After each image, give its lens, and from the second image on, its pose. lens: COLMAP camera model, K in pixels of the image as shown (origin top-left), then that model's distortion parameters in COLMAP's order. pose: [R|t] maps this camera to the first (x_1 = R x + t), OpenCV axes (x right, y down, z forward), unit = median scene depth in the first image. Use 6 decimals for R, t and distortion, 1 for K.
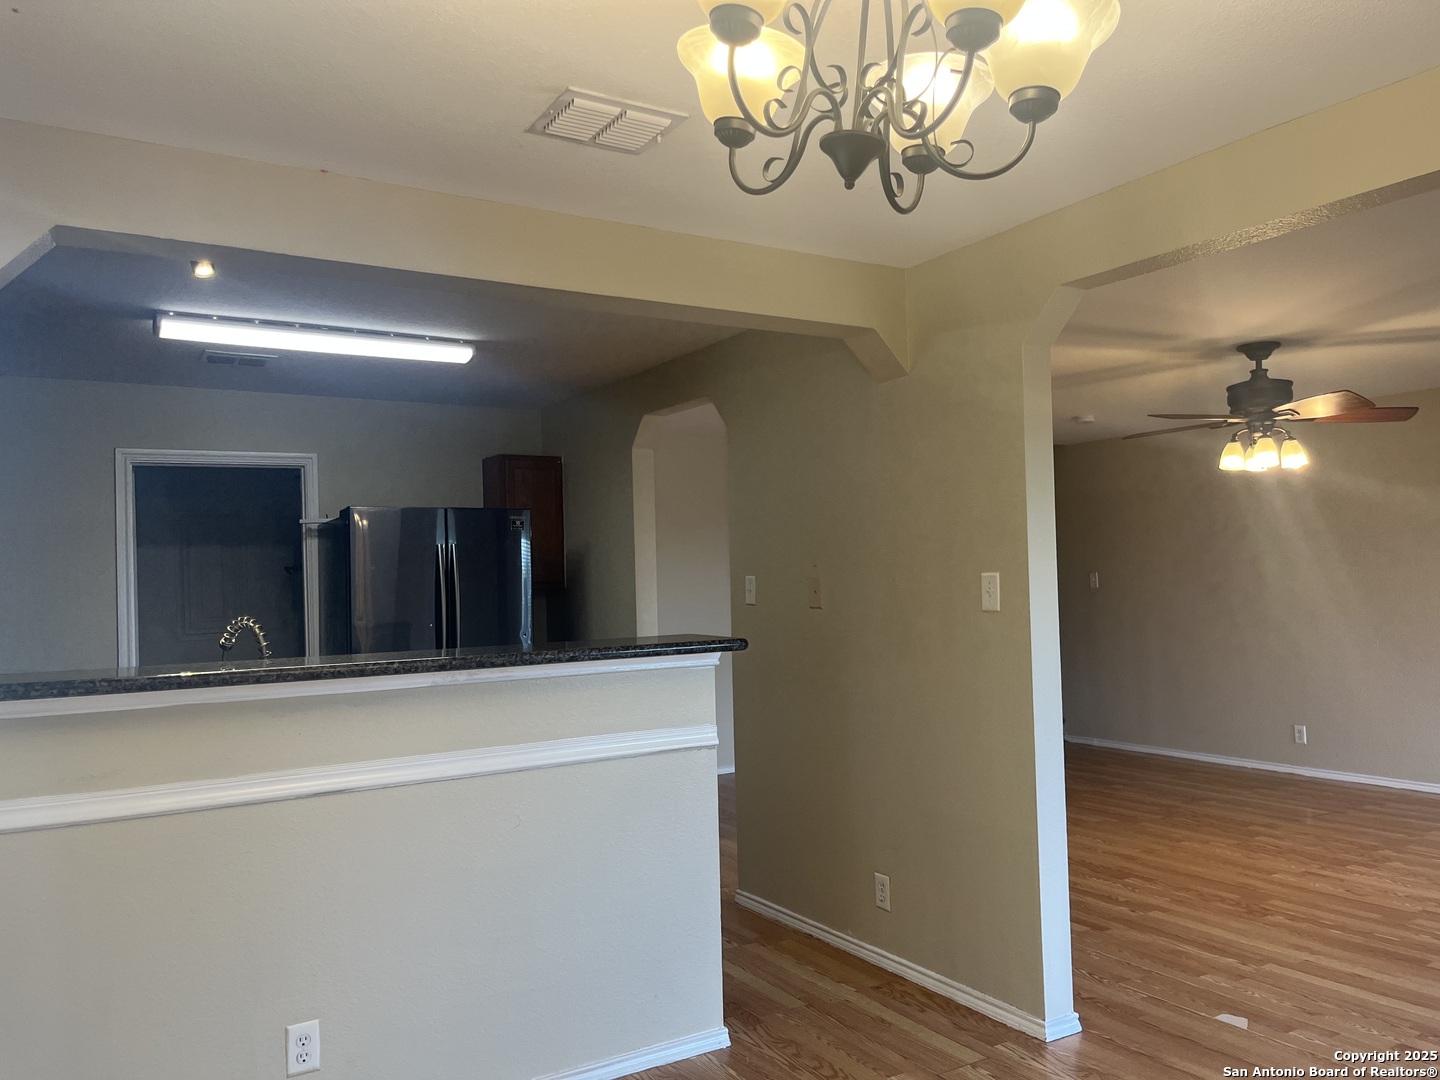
lens RADIAL K [[1105.0, 0, 707.3], [0, 1105.0, 541.5], [0, 0, 1]] dist [0.056864, -0.080016]
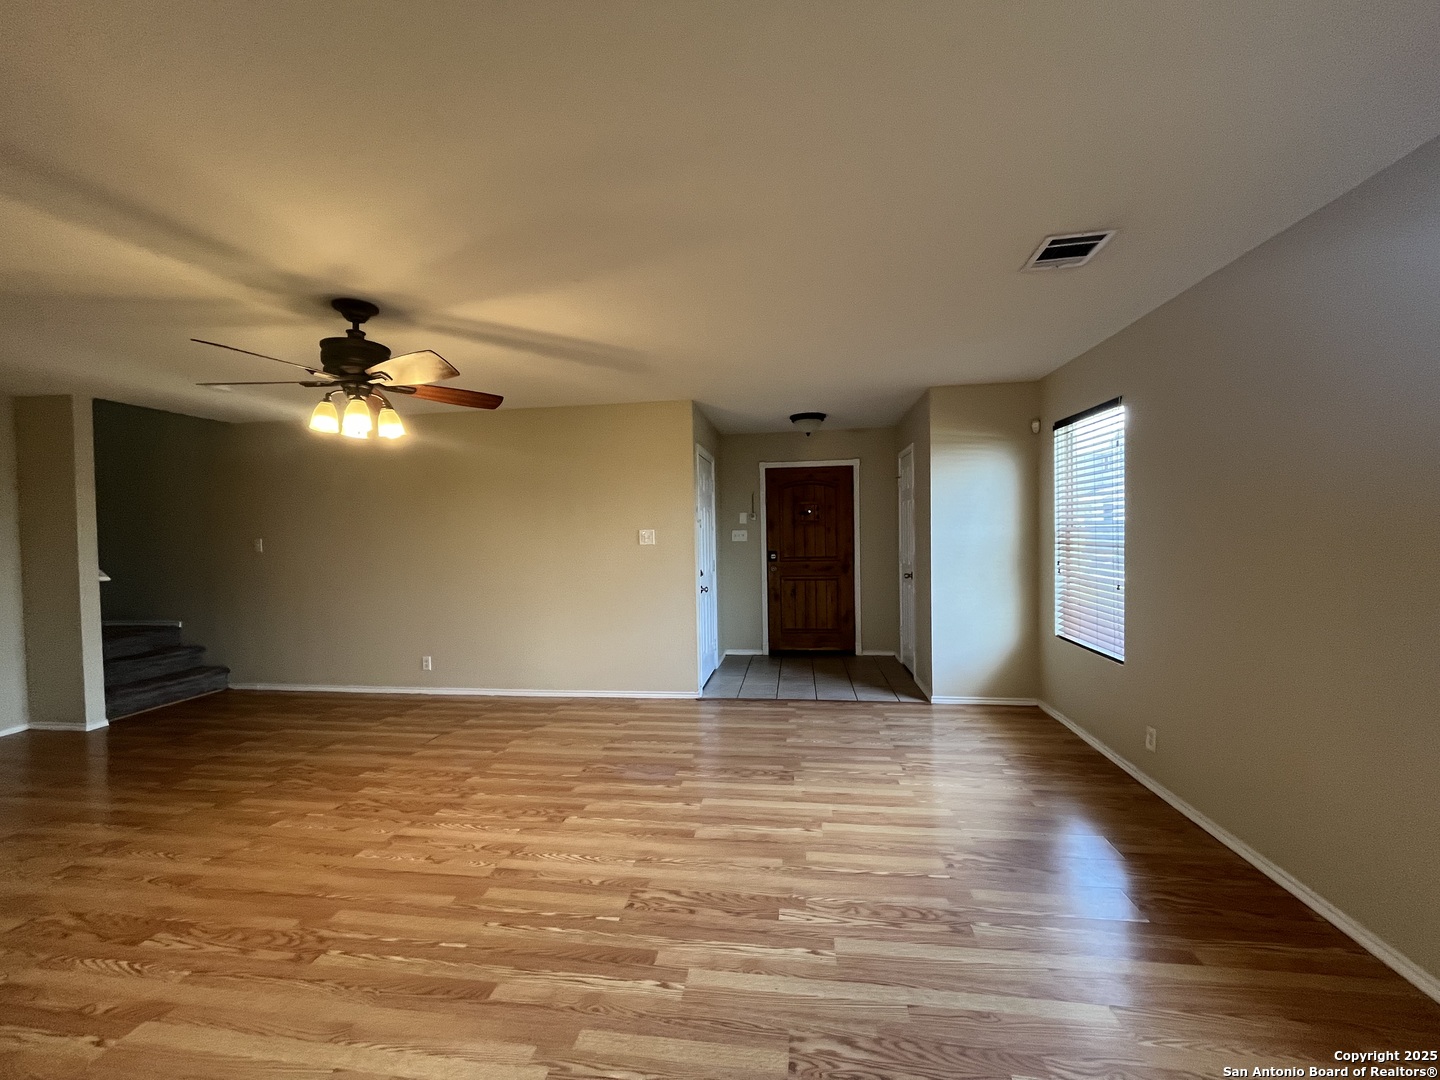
lens RADIAL K [[592.8, 0, 714.6], [0, 592.8, 542.5], [0, 0, 1]] dist [-0.001192, -0.000349]
pose [[0.635734, -0.001380, 0.771907, 0.297873], [-0.025913, 0.999397, 0.023129, 0.009529], [-0.771473, -0.034706, 0.635315, 0.430717]]
